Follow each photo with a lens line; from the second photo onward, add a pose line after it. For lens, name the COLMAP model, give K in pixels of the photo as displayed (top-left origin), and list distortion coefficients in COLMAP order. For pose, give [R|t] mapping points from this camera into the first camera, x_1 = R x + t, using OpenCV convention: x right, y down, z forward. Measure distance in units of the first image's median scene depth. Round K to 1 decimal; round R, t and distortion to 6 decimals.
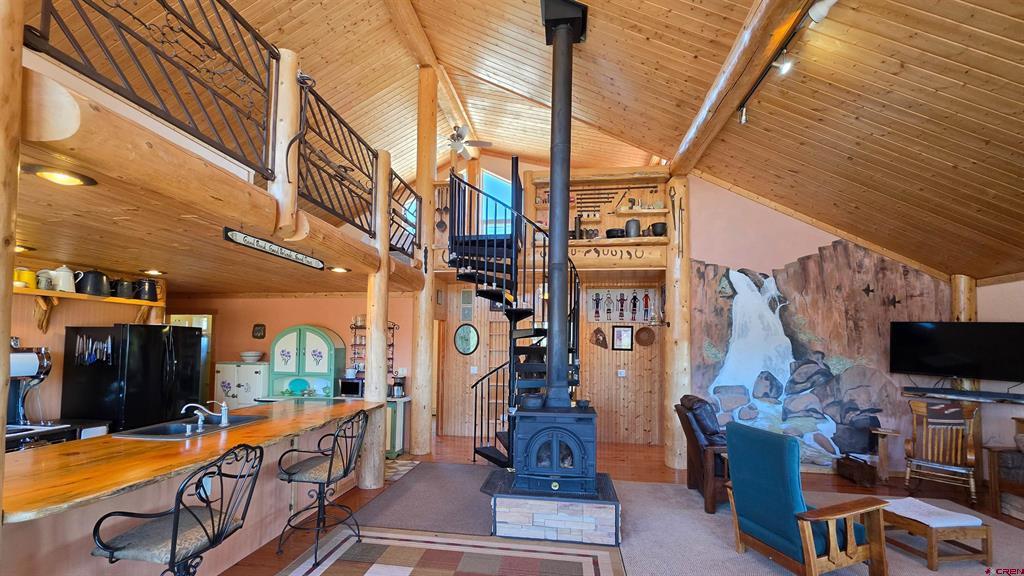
lens RADIAL K [[410.9, 0, 505.0], [0, 410.9, 330.5], [0, 0, 1]] dist [-0.003263, 0.000498]
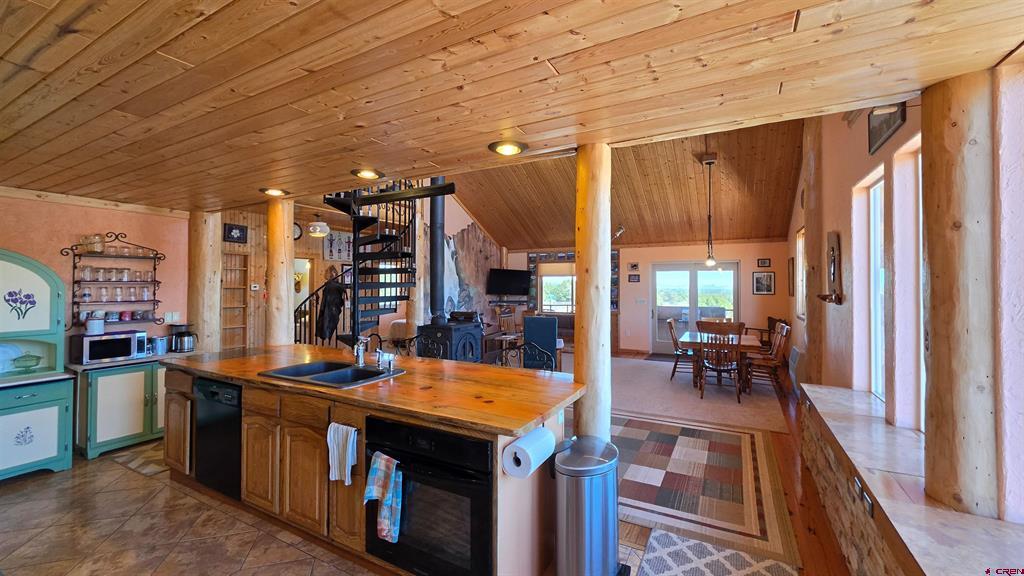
lens RADIAL K [[410.9, 0, 512.2], [0, 410.9, 283.9], [0, 0, 1]] dist [-0.003263, 0.000498]
pose [[0.345306, -0.011307, 0.938422, -0.836526], [-0.030381, 0.999269, 0.023219, 0.004327], [-0.937998, -0.036528, 0.344710, 0.203272]]
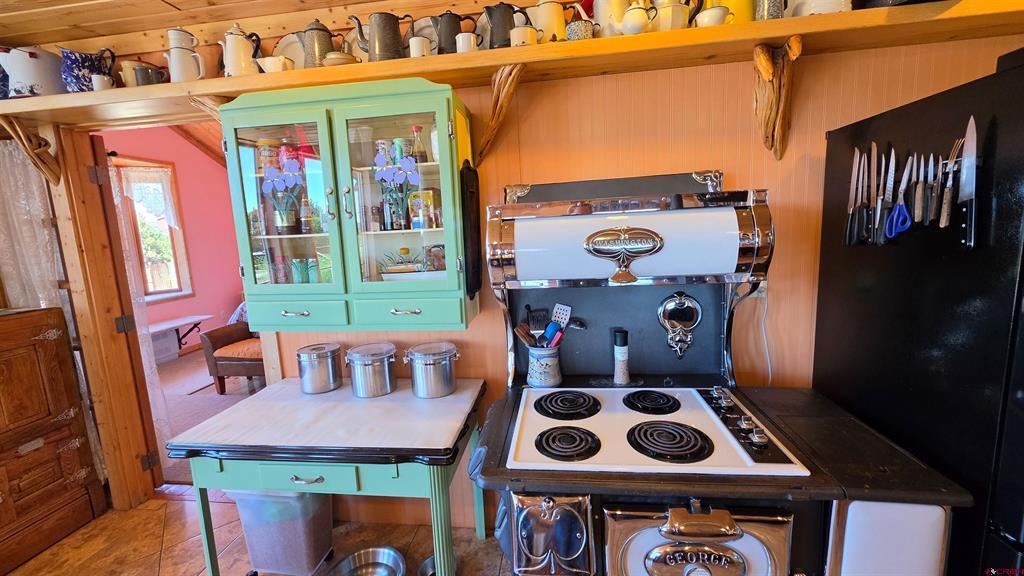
lens RADIAL K [[410.9, 0, 512.3], [0, 410.9, 290.1], [0, 0, 1]] dist [-0.003263, 0.000498]
pose [[0.035163, 0.134741, -0.990257, -0.574390], [0.085712, 0.986812, 0.137316, 0.042029], [0.995699, -0.089706, 0.023150, 0.570456]]
